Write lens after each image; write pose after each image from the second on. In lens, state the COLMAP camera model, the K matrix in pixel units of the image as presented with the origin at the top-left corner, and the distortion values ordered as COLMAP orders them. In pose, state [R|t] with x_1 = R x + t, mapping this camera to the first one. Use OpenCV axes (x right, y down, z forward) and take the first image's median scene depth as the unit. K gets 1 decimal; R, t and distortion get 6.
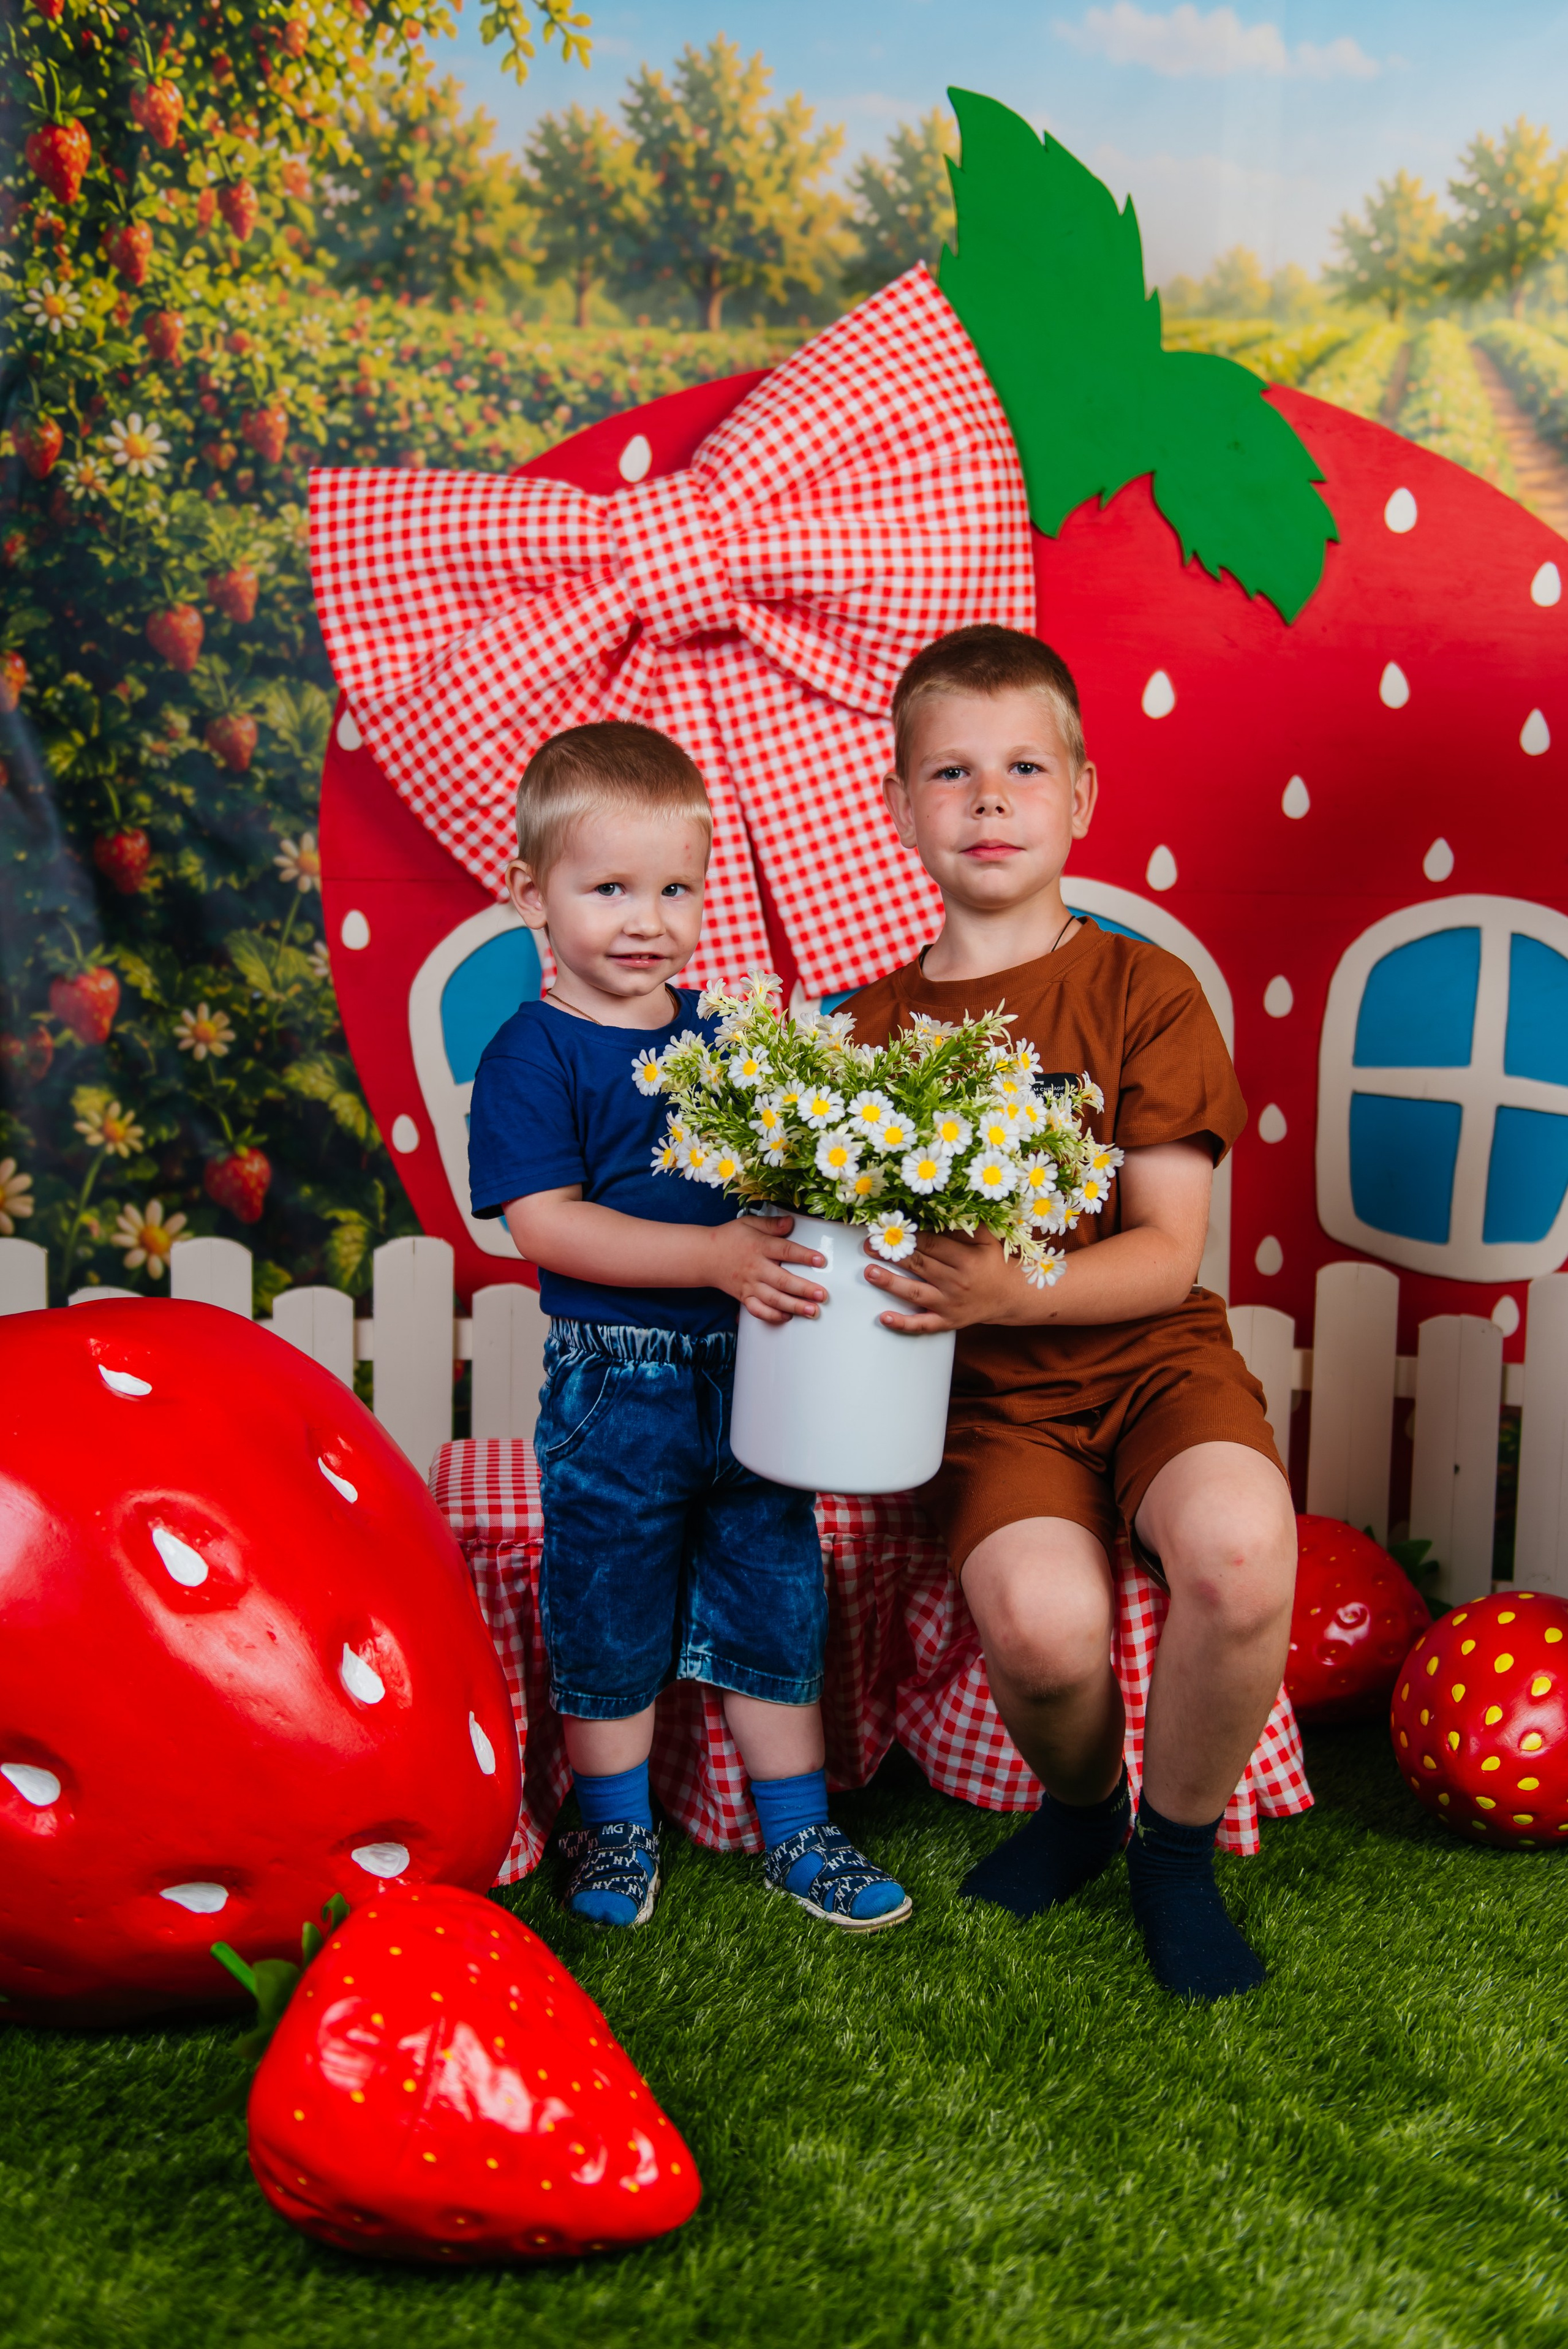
lens RADIAL K [[2471.4, 0, 783.7], [0, 2471.4, 1179.1], [0, 0, 1]] dist [-0.012101, 0.009400]
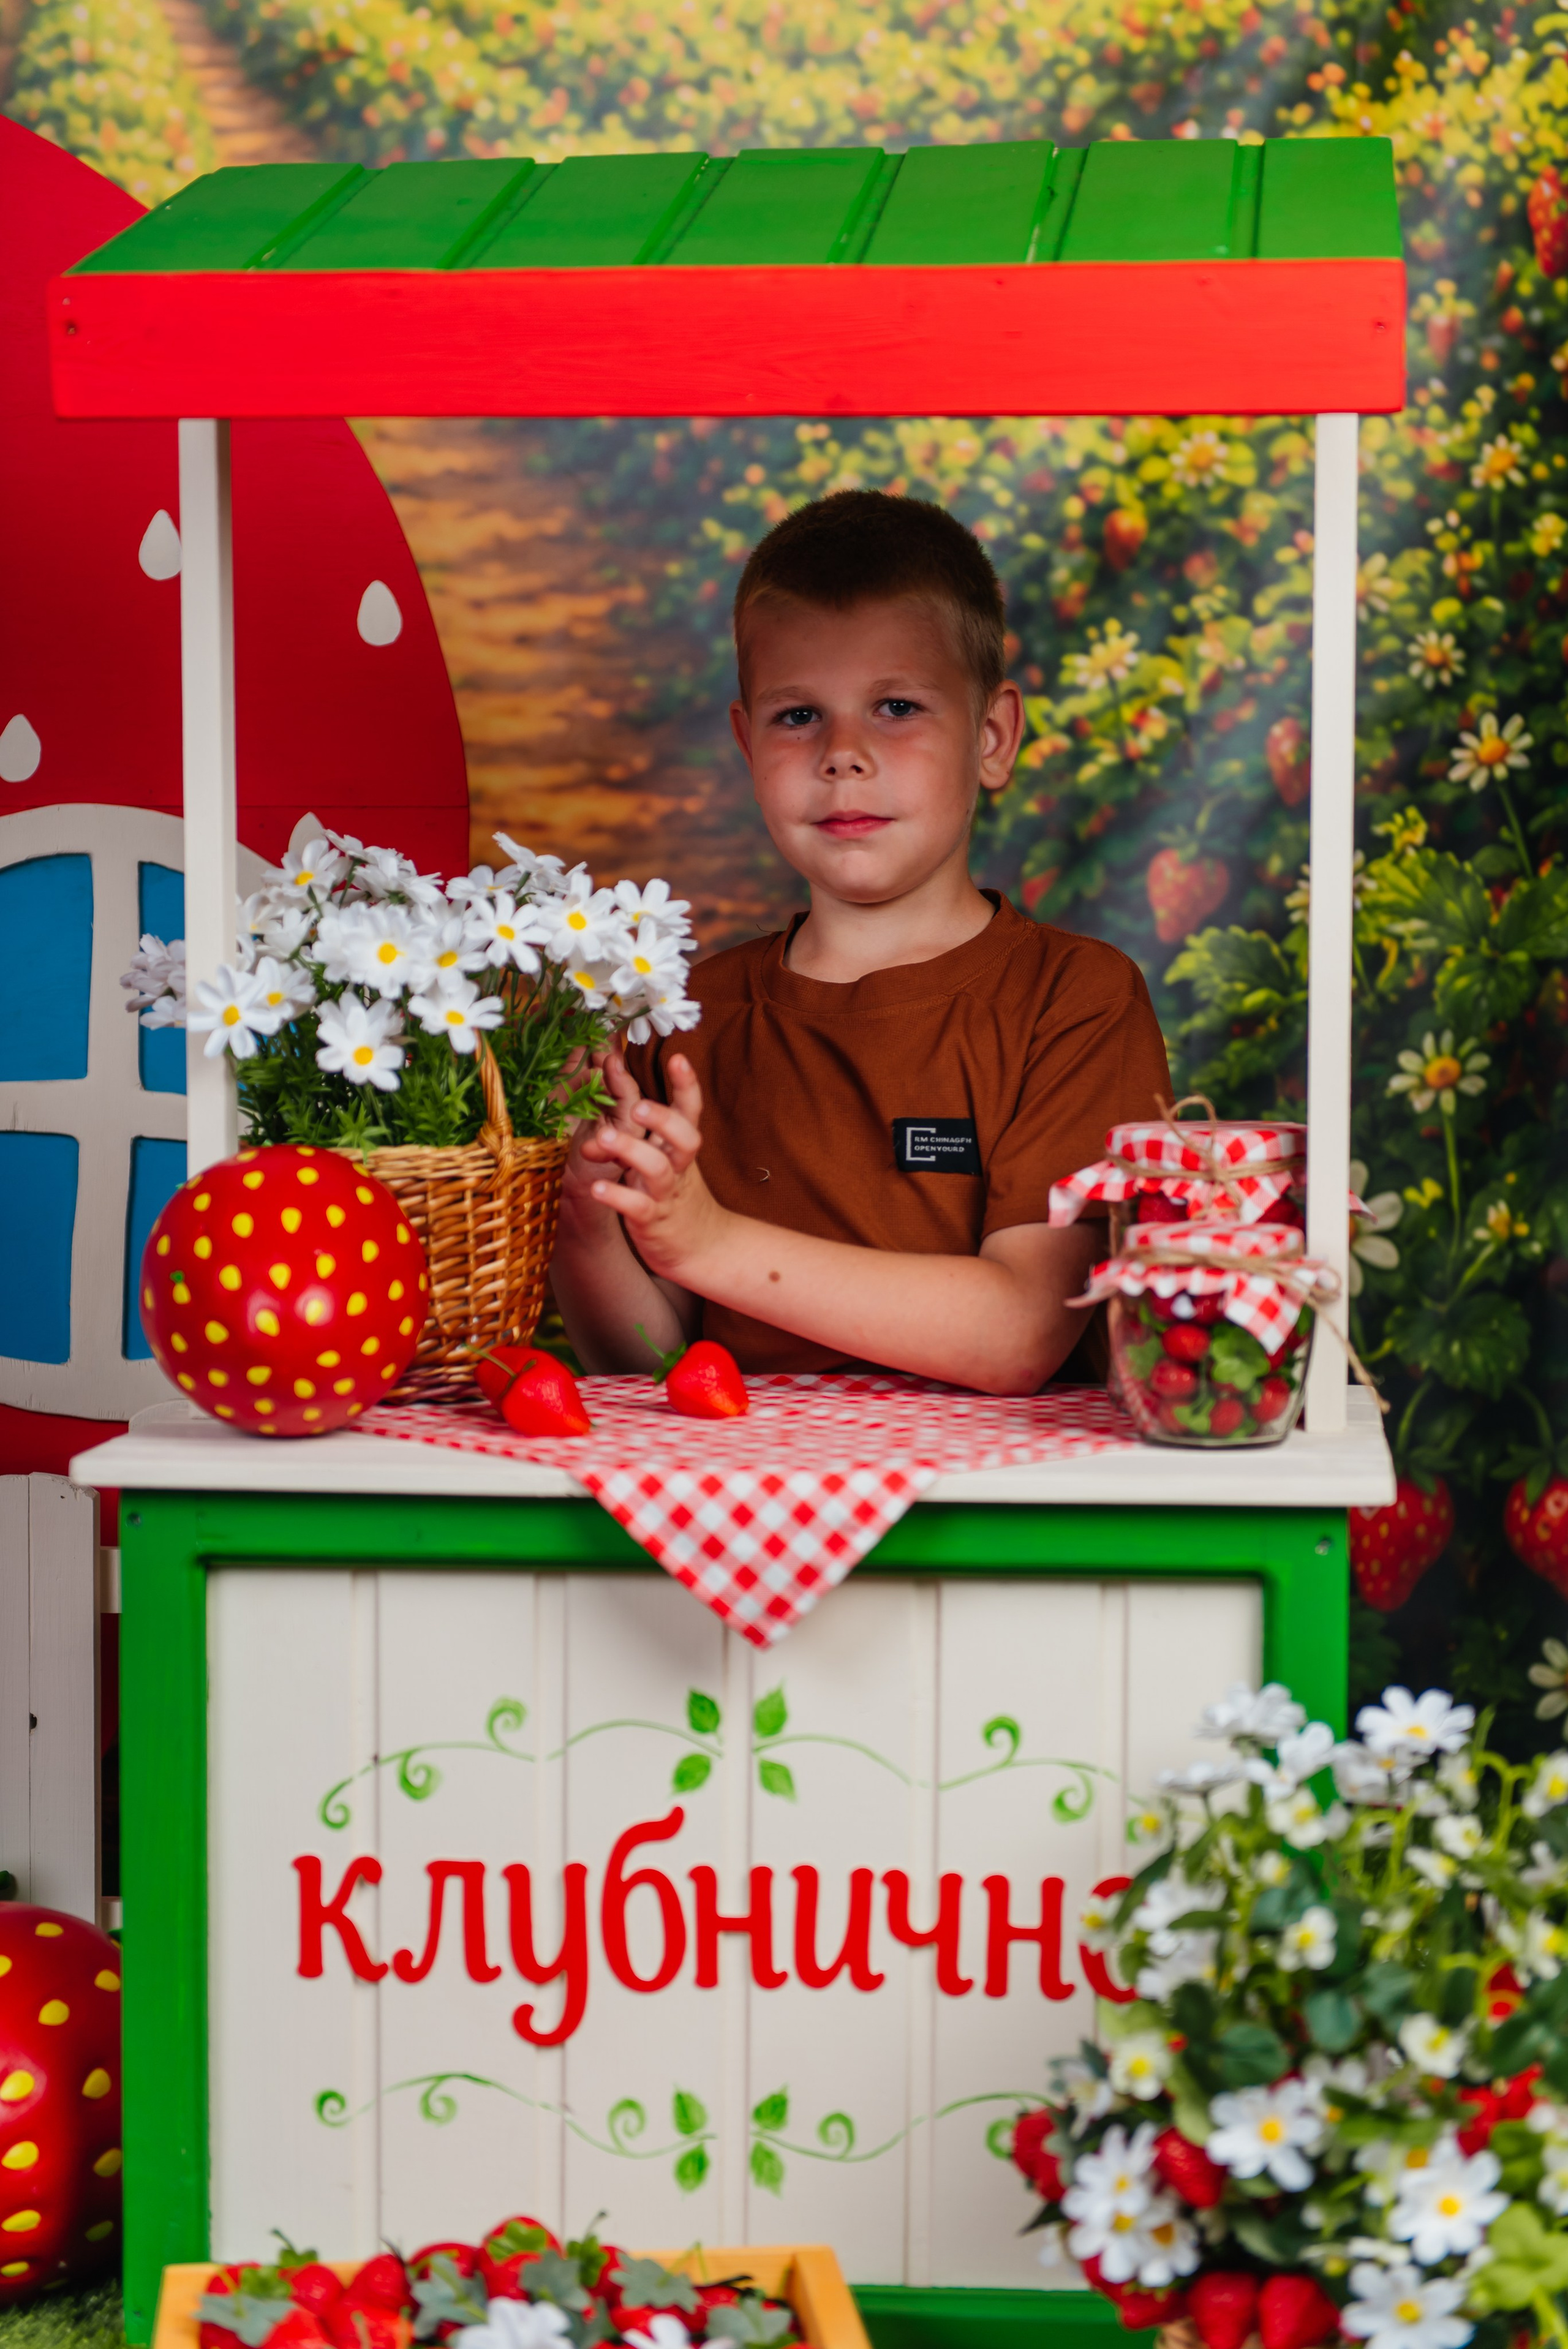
lens RADIAL K [[4203.0, 0, 793.6], [0, 4203.0, 1177.5], [0, 0, 1]] dist [0.030080, -0.299180]
pose [[0.975273, -0.035250, 0.218173, 0.224967], [0.042044, 0.998762, -0.026578, 0.015973], [-0.216966, 0.035094, 0.975548, -0.079739]]
